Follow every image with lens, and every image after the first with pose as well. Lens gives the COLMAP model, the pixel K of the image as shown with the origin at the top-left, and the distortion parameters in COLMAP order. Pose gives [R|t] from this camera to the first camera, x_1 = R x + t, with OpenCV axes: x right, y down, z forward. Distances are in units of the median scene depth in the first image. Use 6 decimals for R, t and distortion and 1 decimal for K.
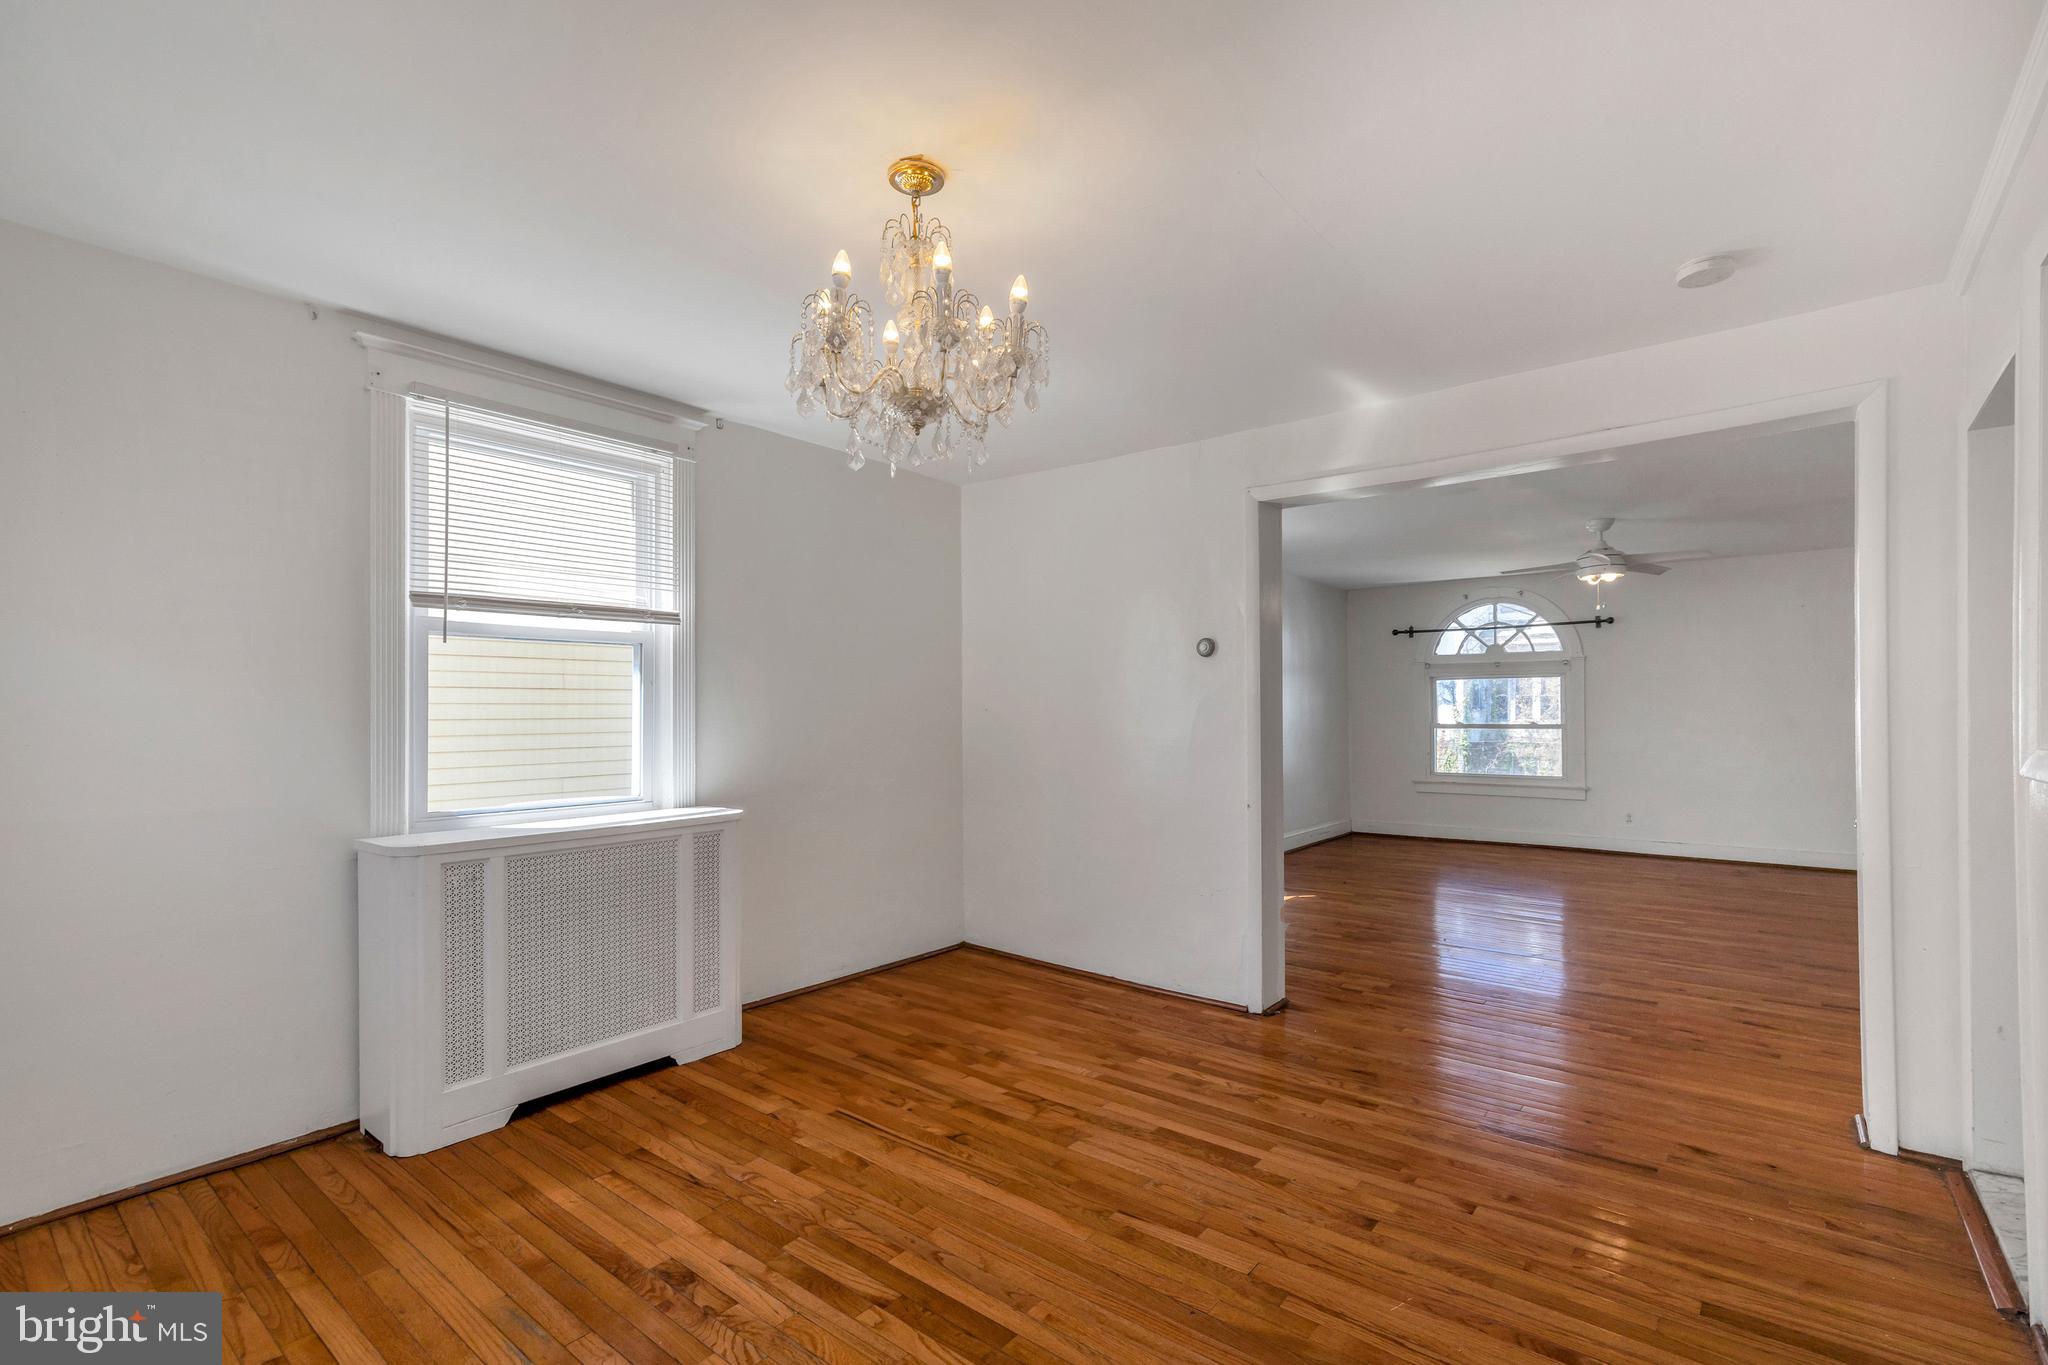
lens RADIAL K [[938.4, 0, 1023.8], [0, 938.4, 710.8], [0, 0, 1]] dist [0.010236, -0.000247]
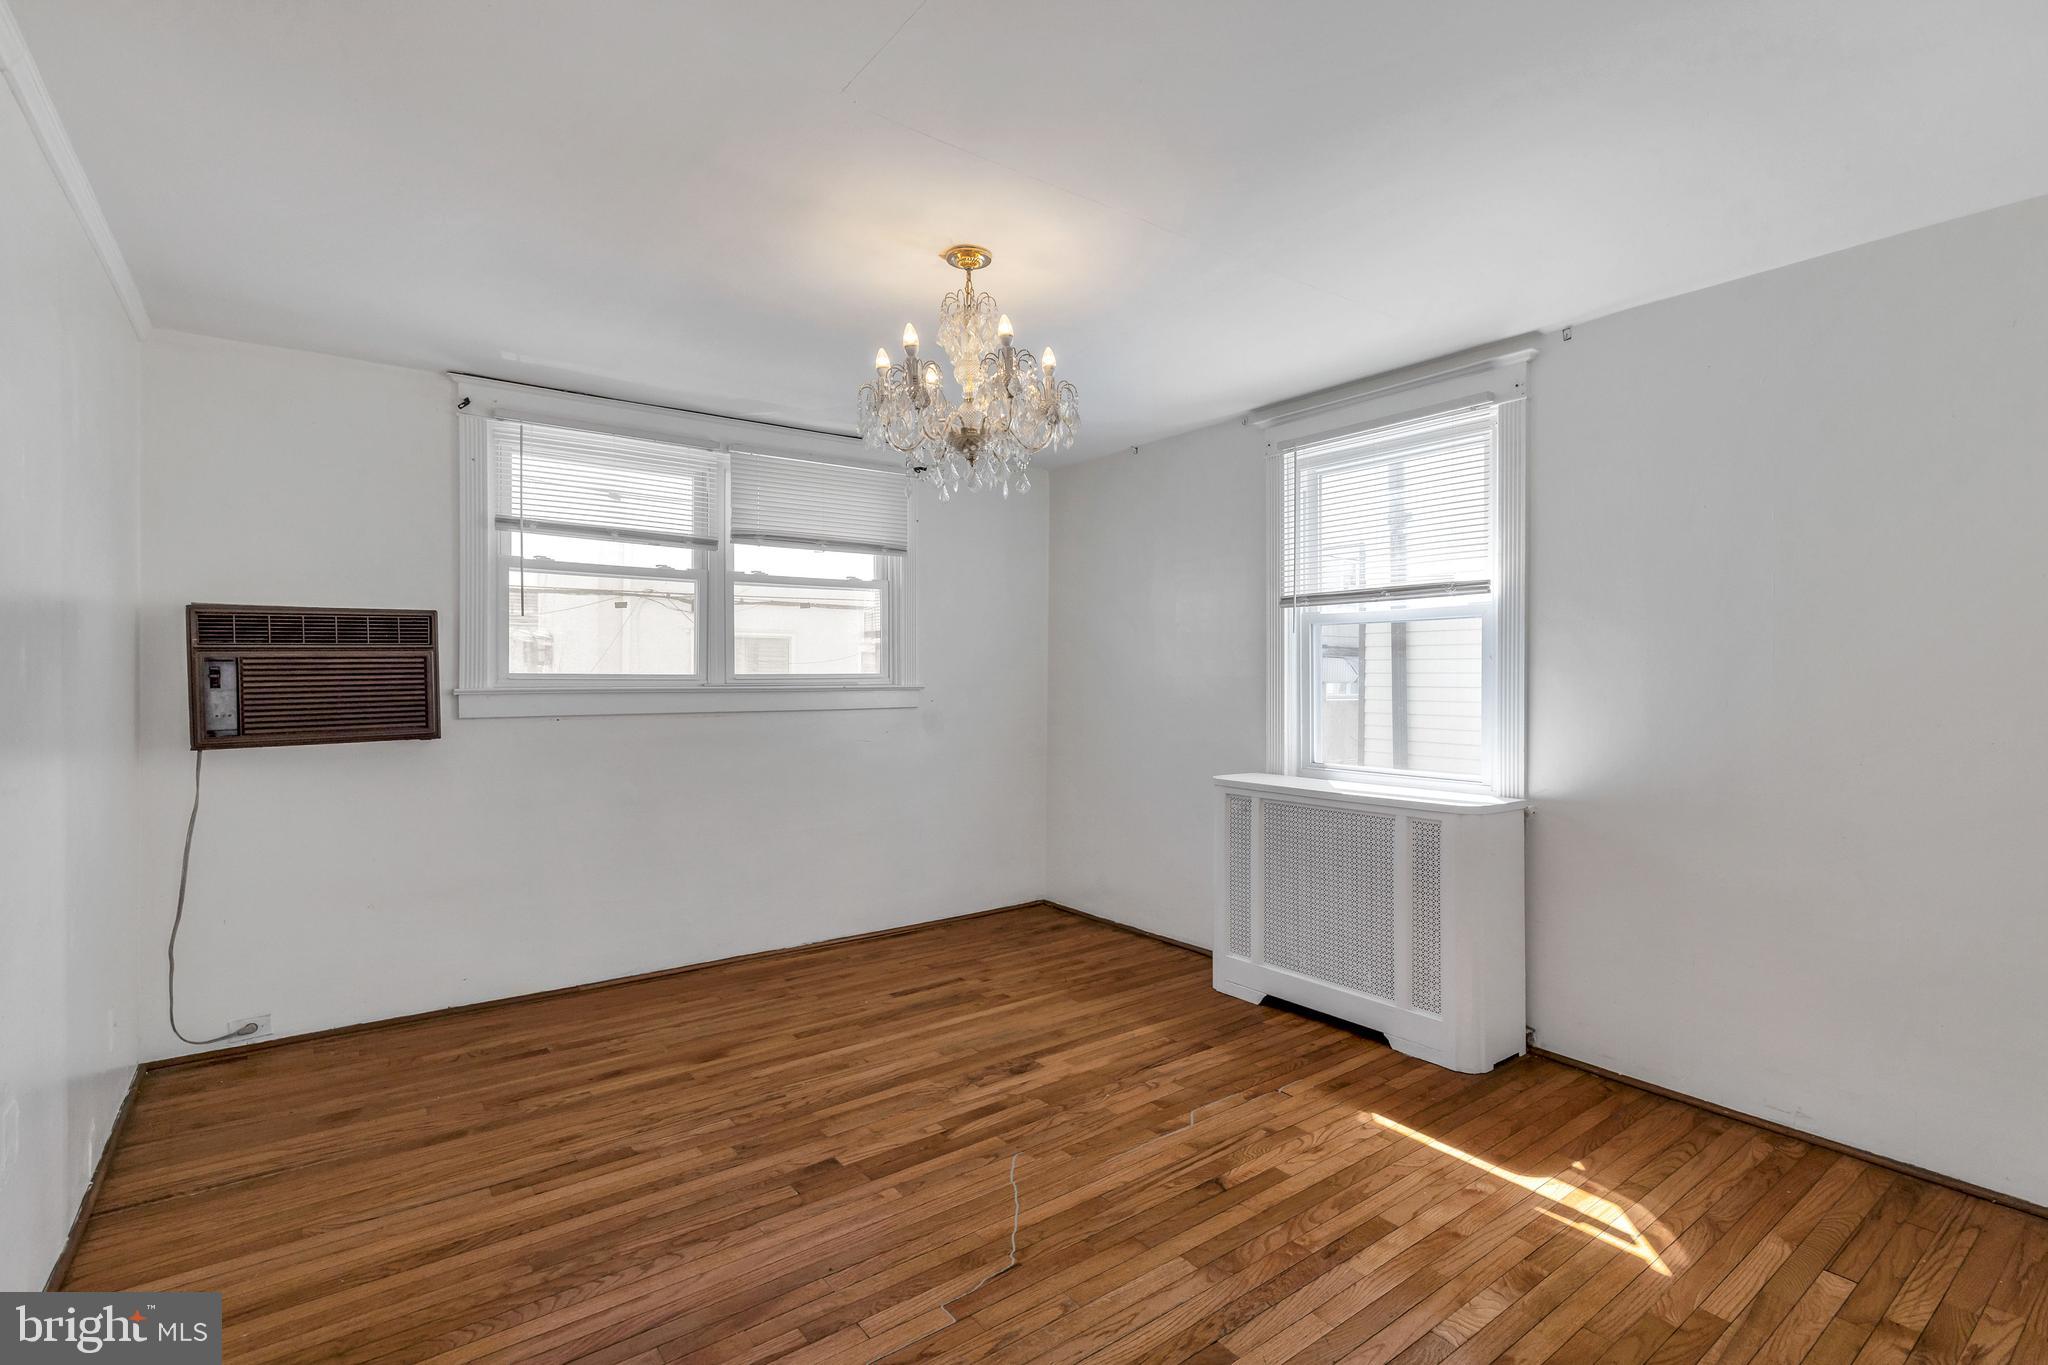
lens RADIAL K [[951.2, 0, 1035.4], [0, 951.2, 680.8], [0, 0, 1]] dist [0.009307, -0.000385]
pose [[-0.238535, 0.009290, -0.971089, 0.949224], [-0.001642, 0.999949, 0.009970, -0.022436], [0.971133, 0.003972, -0.238507, 1.214076]]
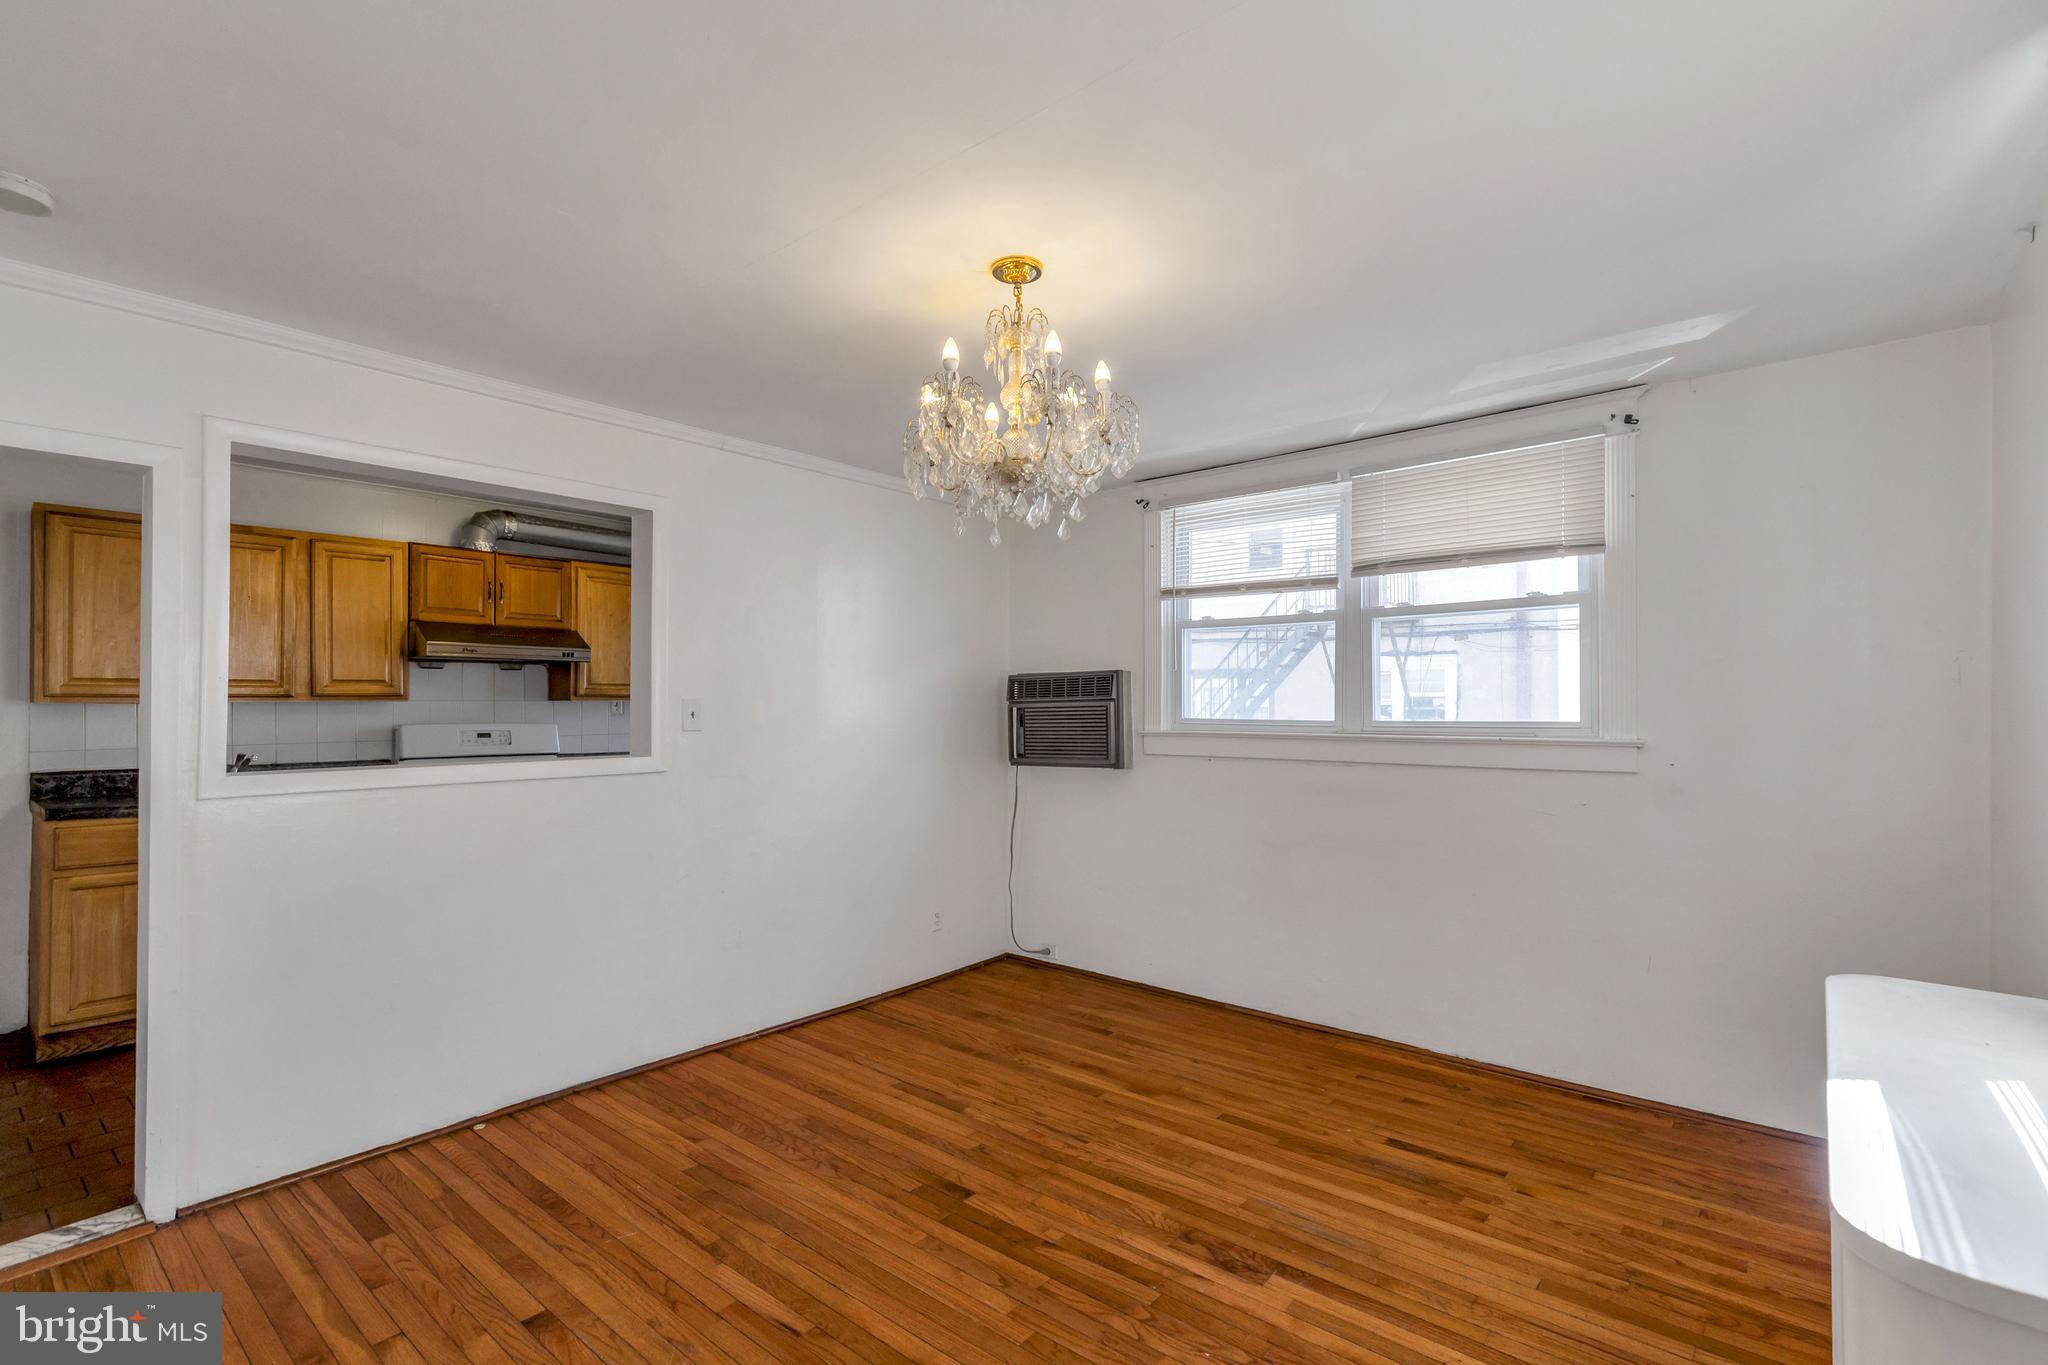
lens RADIAL K [[937.5, 0, 1031.4], [0, 937.5, 695.8], [0, 0, 1]] dist [0.007849, -0.000809]
pose [[-0.999887, 0.005140, 0.014120, -0.127226], [0.005038, 0.999961, -0.007301, -0.050135], [-0.014157, -0.007229, -0.999874, 1.851180]]
